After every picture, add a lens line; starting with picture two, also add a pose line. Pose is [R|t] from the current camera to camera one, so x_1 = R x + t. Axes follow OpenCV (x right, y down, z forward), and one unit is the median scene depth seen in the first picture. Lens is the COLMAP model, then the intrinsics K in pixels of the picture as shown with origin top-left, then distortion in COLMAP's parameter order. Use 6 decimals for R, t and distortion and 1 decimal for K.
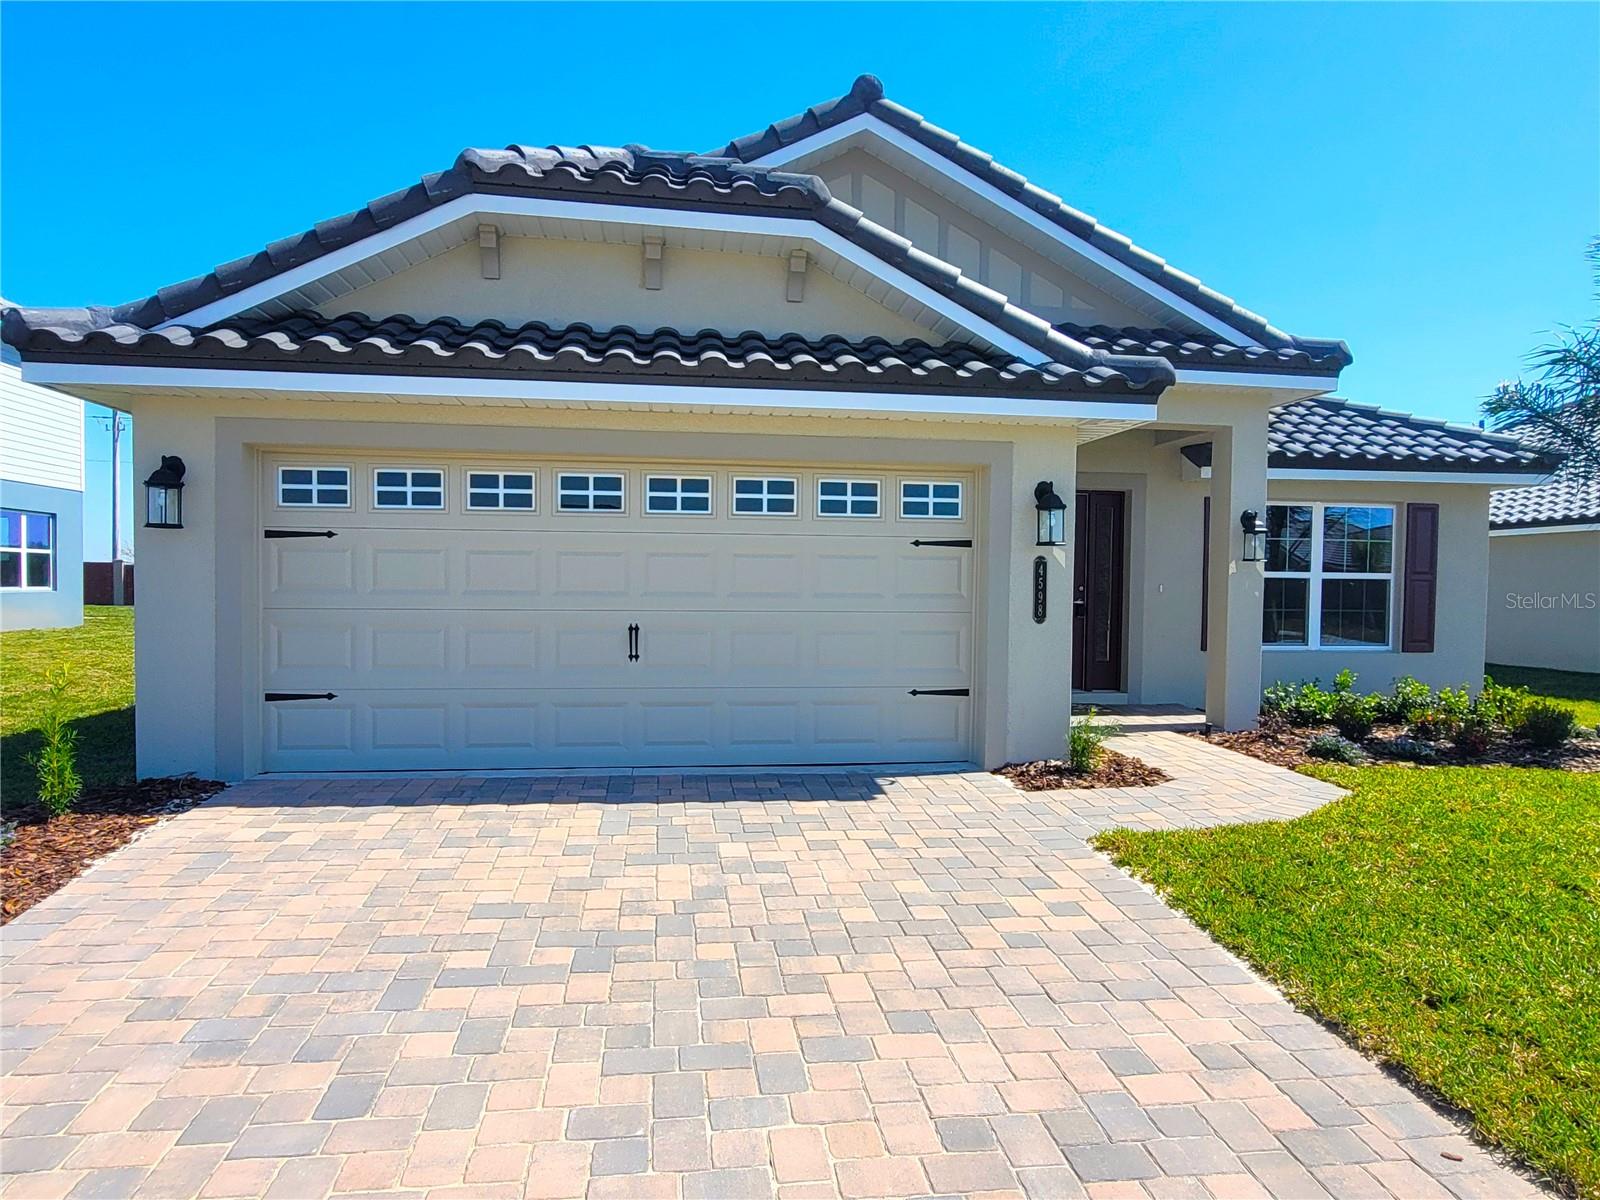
lens RADIAL K [[1069.6, 0, 811.9], [0, 1069.6, 602.0], [0, 0, 1]] dist [-0.000124, 0.002371]
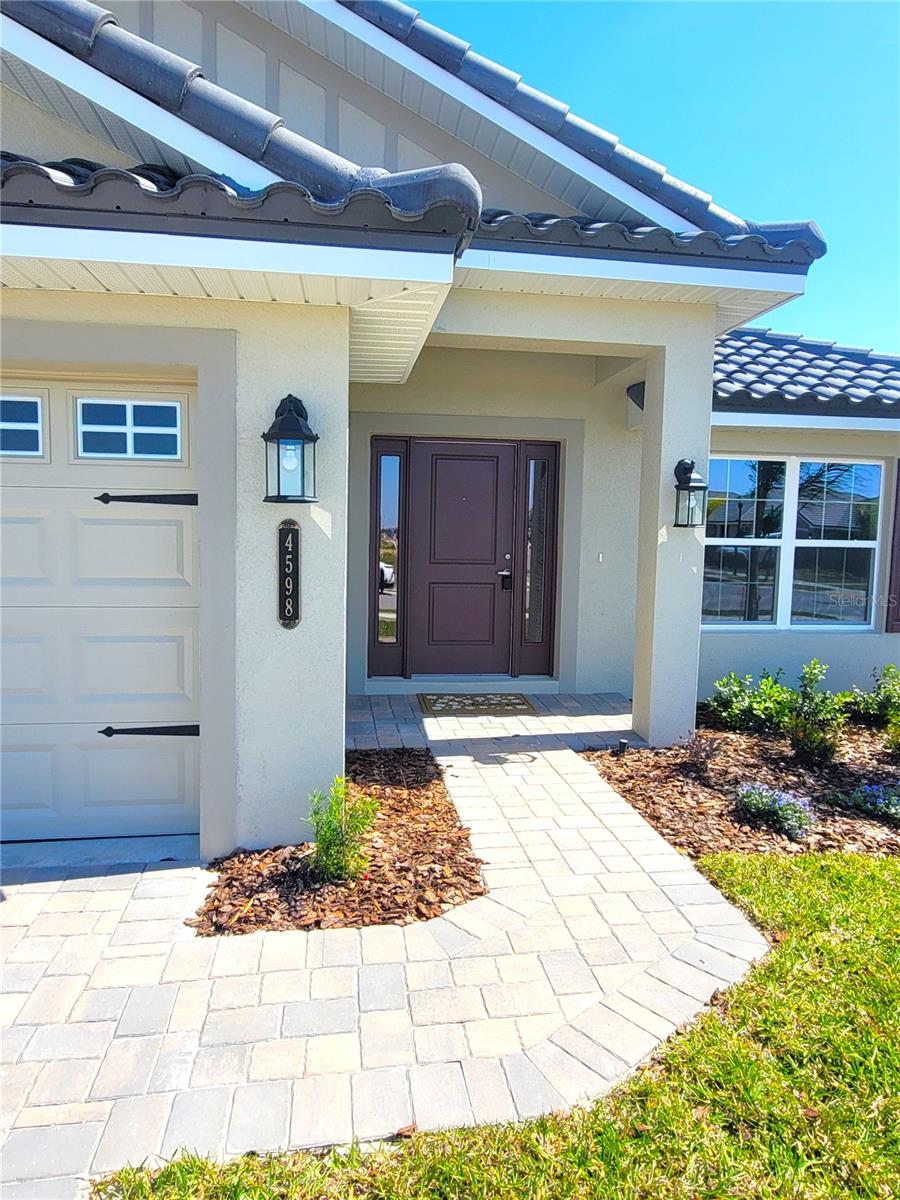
lens RADIAL K [[802.2, 0, 442.9], [0, 802.2, 595.6], [0, 0, 1]] dist [-0.000124, 0.002371]
pose [[0.999925, 0.005702, -0.010857, 0.256425], [-0.005097, 0.998473, 0.055006, -0.021005], [0.011154, -0.054947, 0.998427, 0.447452]]
